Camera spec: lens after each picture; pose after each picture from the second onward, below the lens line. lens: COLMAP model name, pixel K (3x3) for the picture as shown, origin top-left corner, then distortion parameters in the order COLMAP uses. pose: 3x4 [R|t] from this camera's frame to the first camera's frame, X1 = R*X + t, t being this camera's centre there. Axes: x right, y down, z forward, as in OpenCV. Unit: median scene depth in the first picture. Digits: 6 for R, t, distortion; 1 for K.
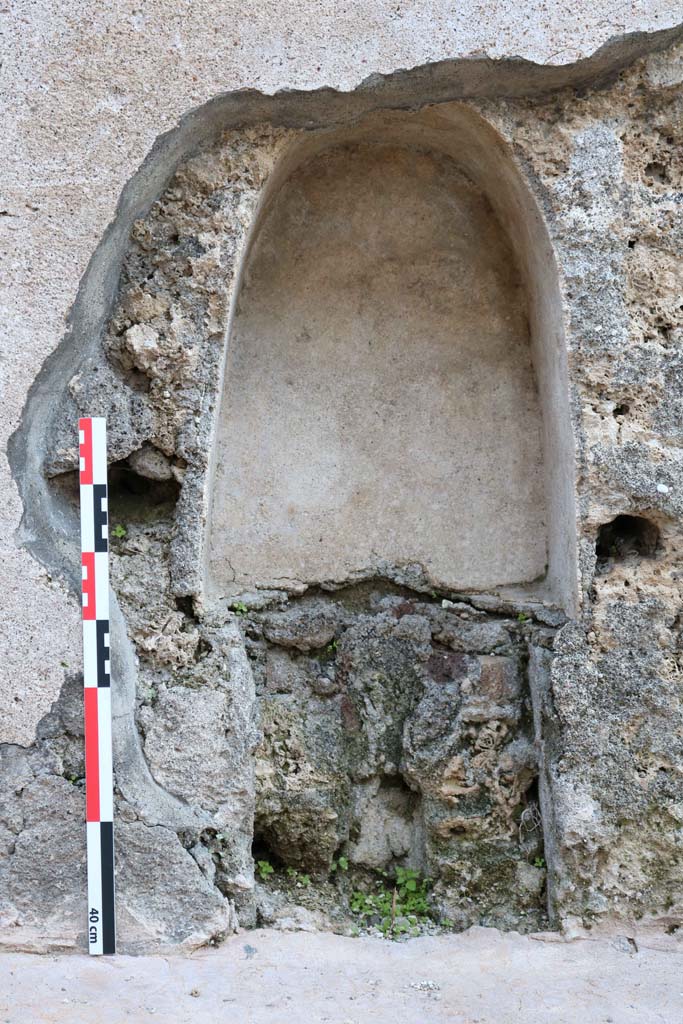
lens RADIAL K [[1804.0, 0, 341.5], [0, 1804.0, 512.0], [0, 0, 1]] dist [-0.009279, 0.131594]
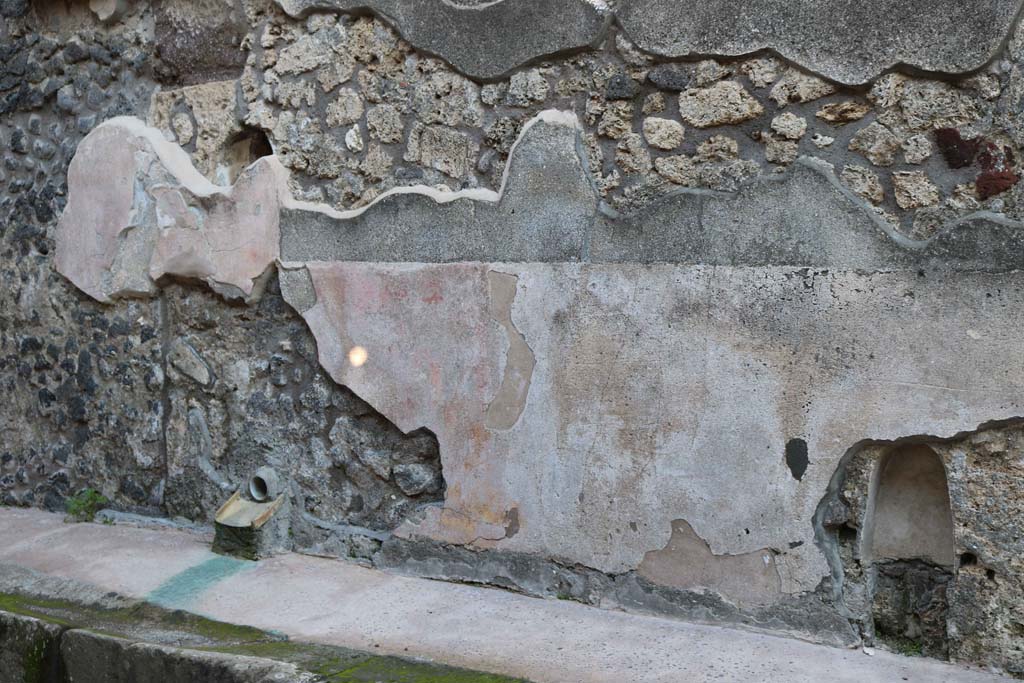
lens RADIAL K [[1342.5, 0, 512.0], [0, 1342.5, 341.5], [0, 0, 1]] dist [-0.107258, 0.071656]
pose [[0.805142, 0.034313, -0.592088, 1.007564], [-0.053808, 0.998434, -0.015309, -0.342720], [0.590636, 0.044185, 0.805728, -1.792783]]
